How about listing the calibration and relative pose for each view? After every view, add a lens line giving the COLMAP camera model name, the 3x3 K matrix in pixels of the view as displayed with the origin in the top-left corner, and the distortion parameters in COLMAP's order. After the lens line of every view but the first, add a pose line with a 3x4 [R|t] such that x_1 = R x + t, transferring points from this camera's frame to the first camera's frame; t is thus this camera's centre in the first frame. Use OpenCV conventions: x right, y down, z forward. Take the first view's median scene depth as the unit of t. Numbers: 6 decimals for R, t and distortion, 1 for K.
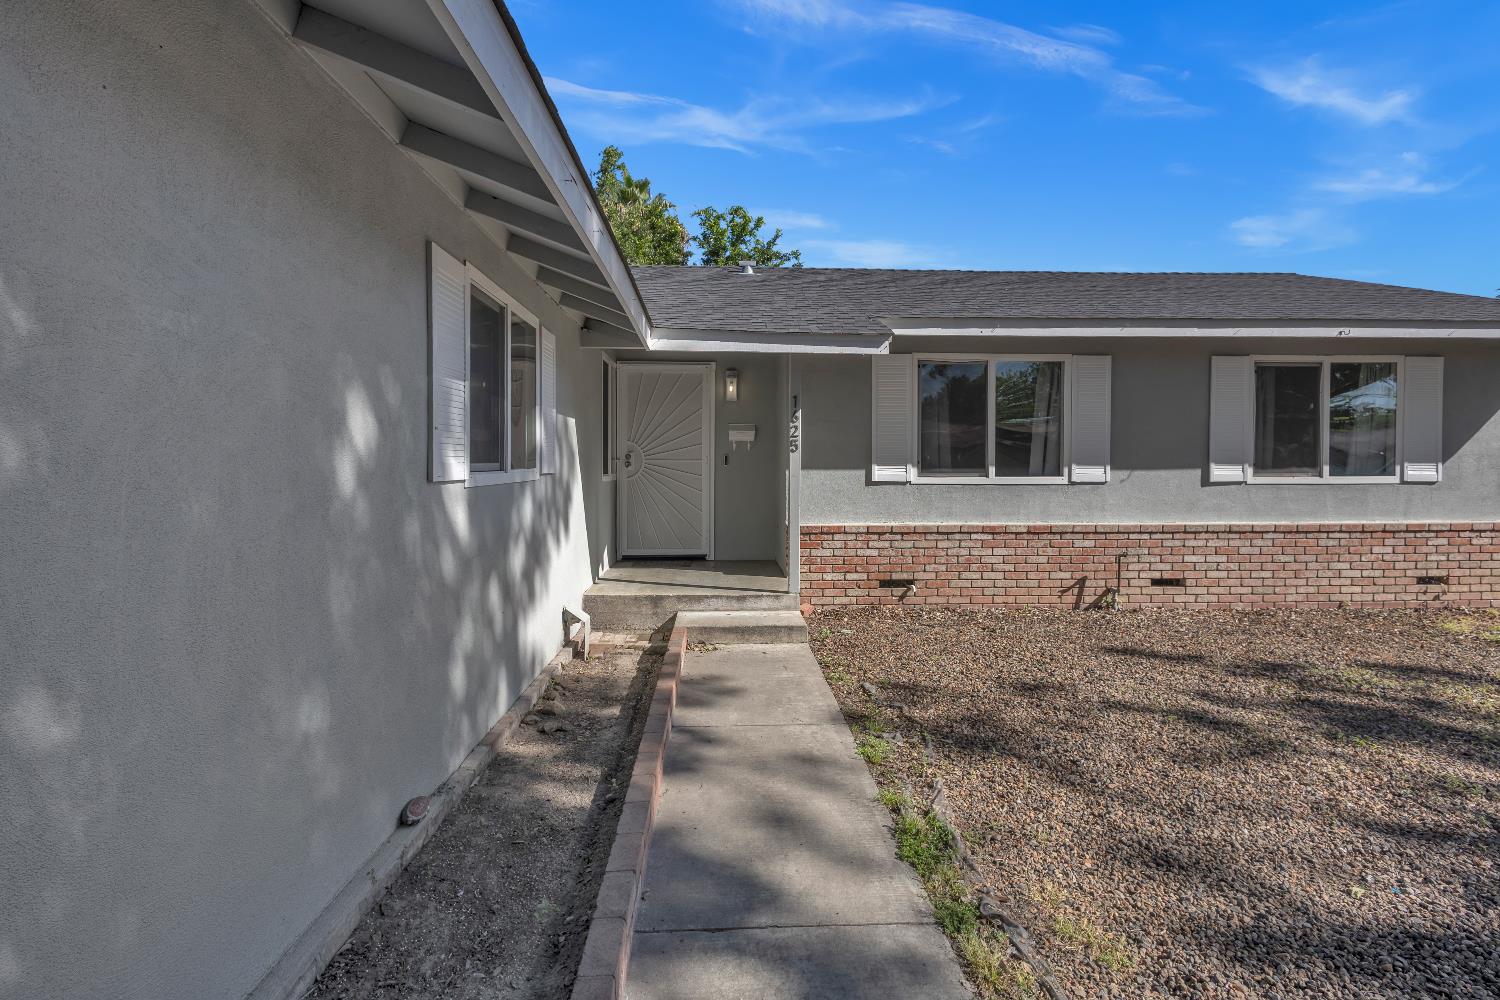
lens RADIAL K [[718.1, 0, 750.0], [0, 718.1, 500.0], [0, 0, 1]] dist [-0.000179, 0.000116]
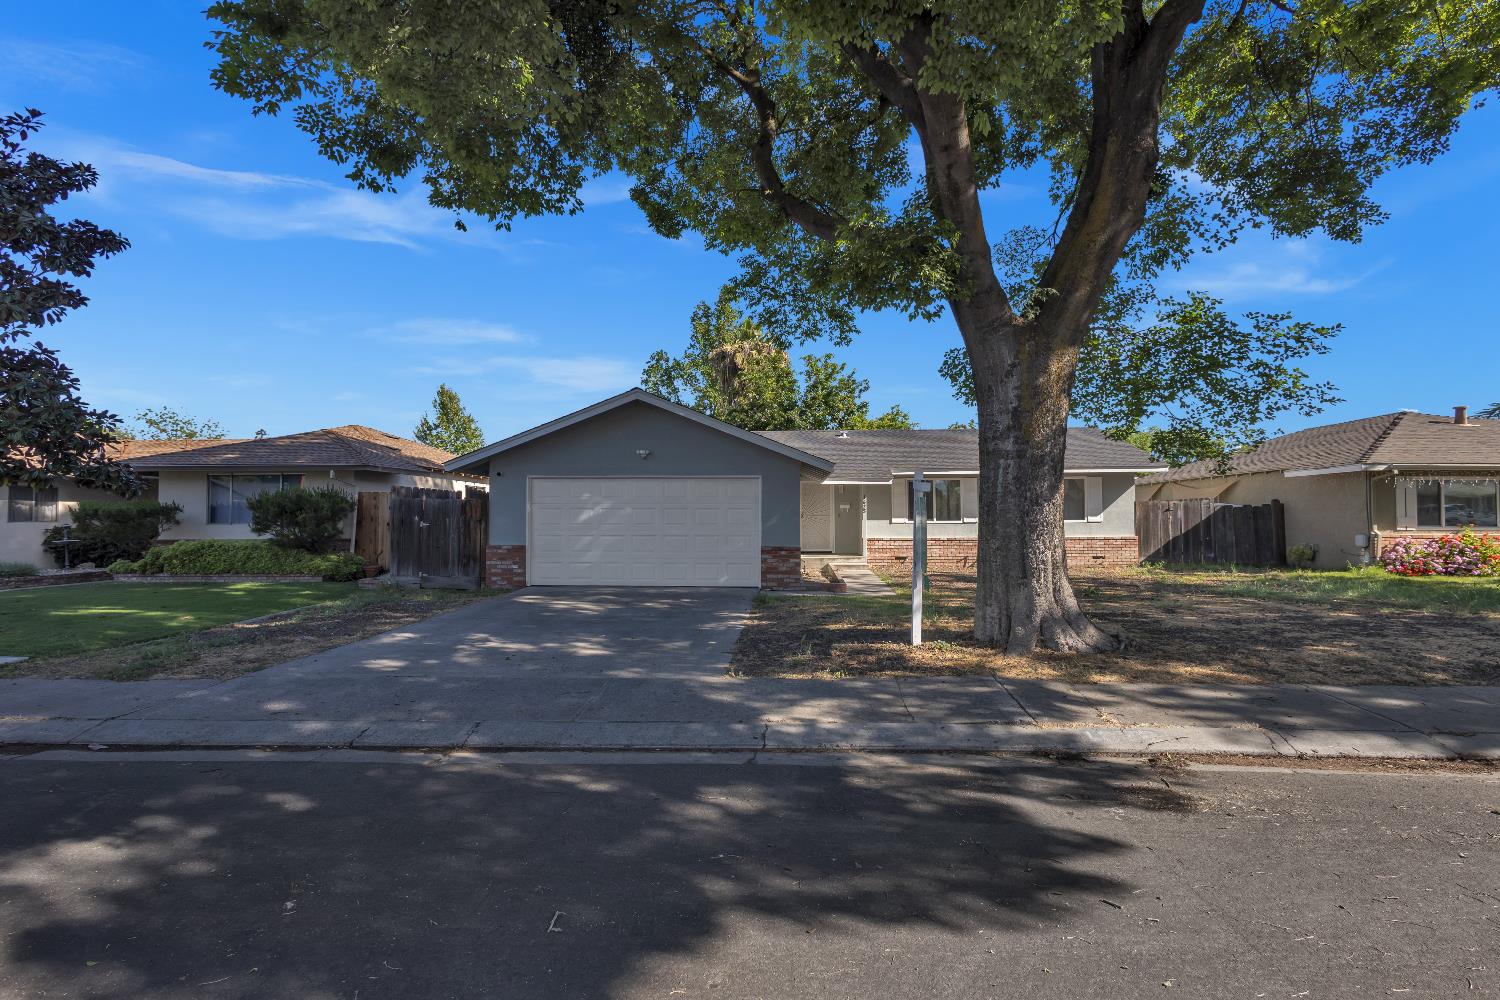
lens RADIAL K [[718.1, 0, 750.0], [0, 718.1, 500.0], [0, 0, 1]] dist [-0.000179, 0.000116]
pose [[0.994158, -0.011692, -0.107297, -0.084483], [0.003302, 0.996945, -0.078040, 0.102279], [0.107882, 0.077230, 0.991159, -1.892862]]
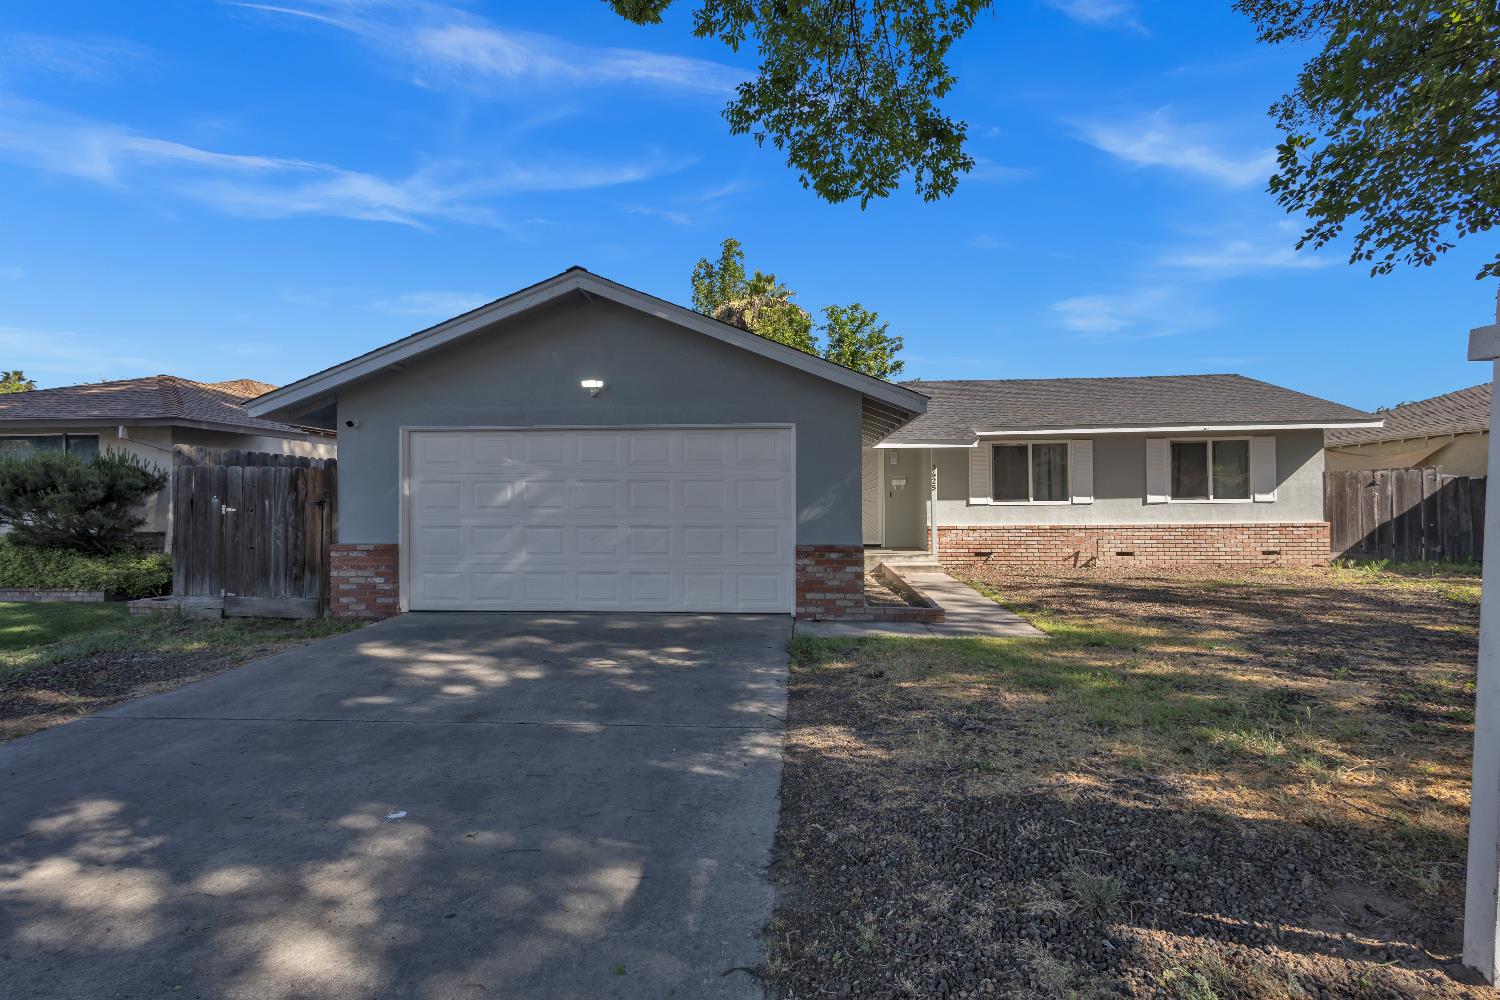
lens RADIAL K [[718.1, 0, 750.0], [0, 718.1, 500.0], [0, 0, 1]] dist [-0.000179, 0.000116]
pose [[0.992877, -0.012536, -0.118478, -0.203957], [0.006294, 0.998579, -0.052919, 0.063623], [0.118973, 0.051797, 0.991545, -1.076182]]
